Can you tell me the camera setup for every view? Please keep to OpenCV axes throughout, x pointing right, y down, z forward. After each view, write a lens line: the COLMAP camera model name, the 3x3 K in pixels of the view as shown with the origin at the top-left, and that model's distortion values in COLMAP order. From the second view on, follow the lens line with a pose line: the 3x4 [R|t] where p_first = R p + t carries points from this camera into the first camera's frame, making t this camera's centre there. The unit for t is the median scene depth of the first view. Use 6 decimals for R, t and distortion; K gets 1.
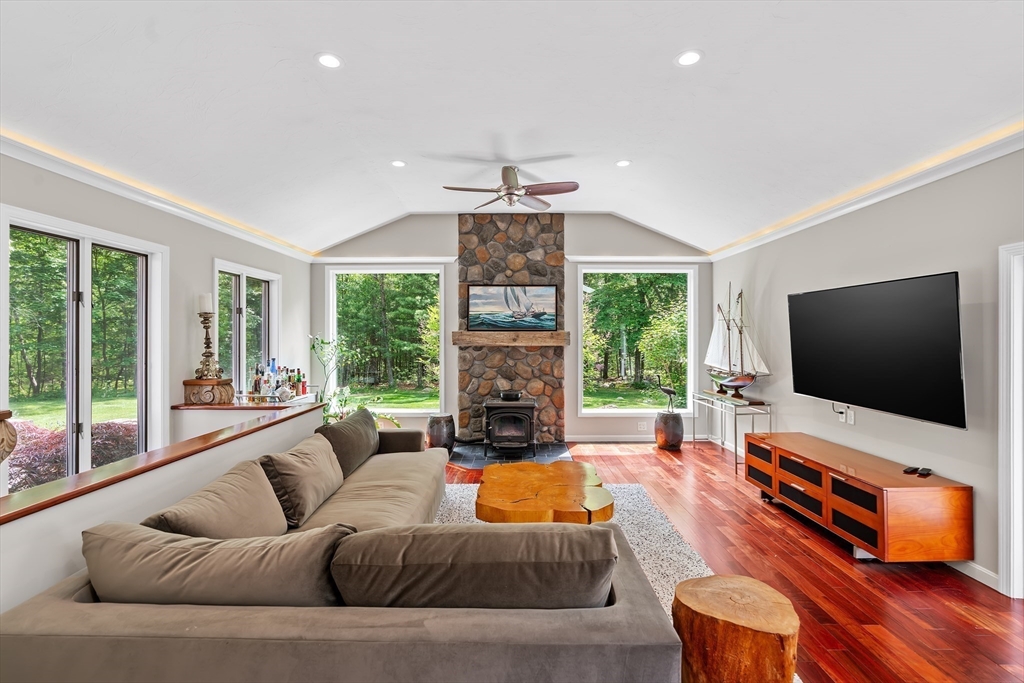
lens RADIAL K [[463.2, 0, 506.6], [0, 463.2, 334.3], [0, 0, 1]] dist [-0.021967, 0.011536]
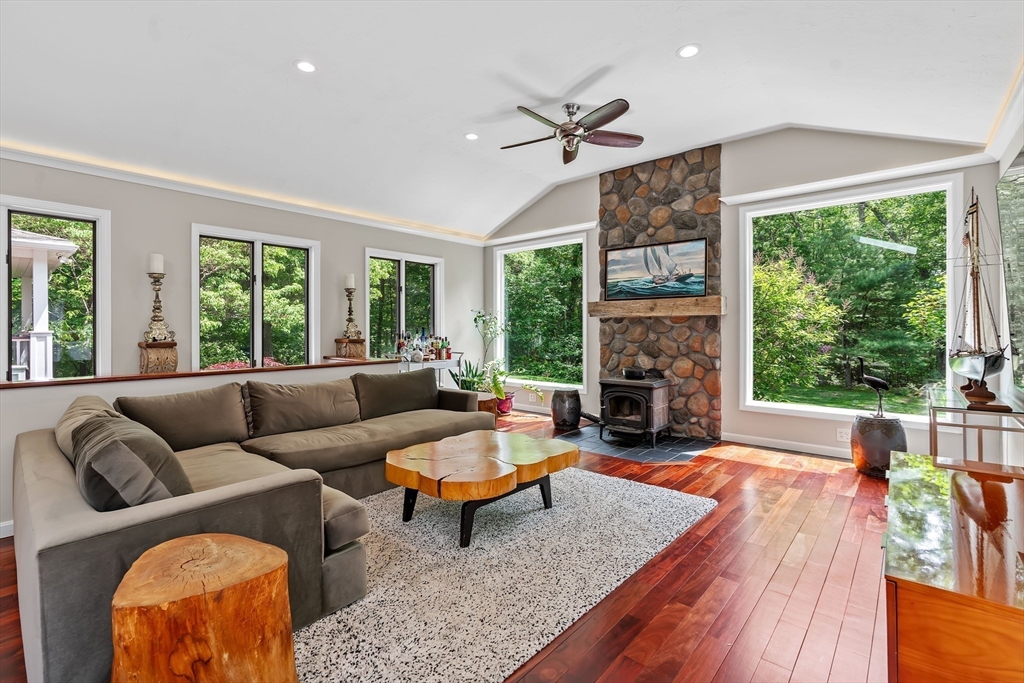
lens RADIAL K [[461.0, 0, 508.7], [0, 461.0, 330.9], [0, 0, 1]] dist [-0.022611, 0.010519]
pose [[0.755305, 0.001398, -0.655372, 0.361070], [0.004459, 0.999964, 0.007273, 0.043439], [0.655358, -0.008416, 0.755271, 0.192905]]
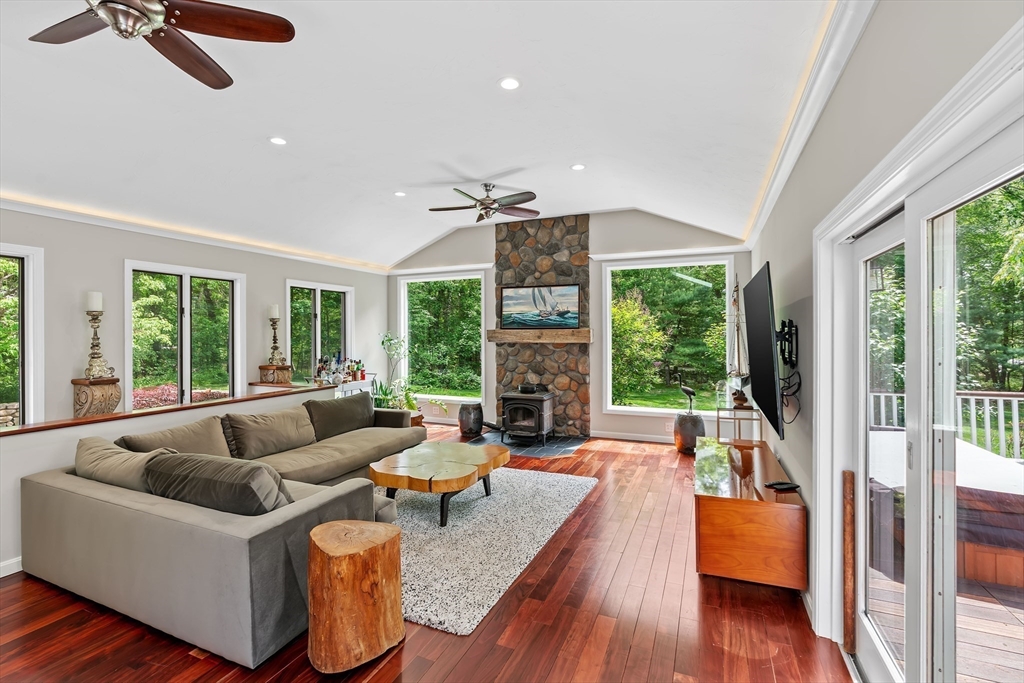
lens RADIAL K [[461.0, 0, 508.7], [0, 461.0, 330.9], [0, 0, 1]] dist [-0.022611, 0.010519]
pose [[0.918876, -0.005895, -0.394503, 0.365449], [0.005852, 0.999982, -0.001312, -0.001374], [0.394504, -0.001103, 0.918894, -0.008114]]
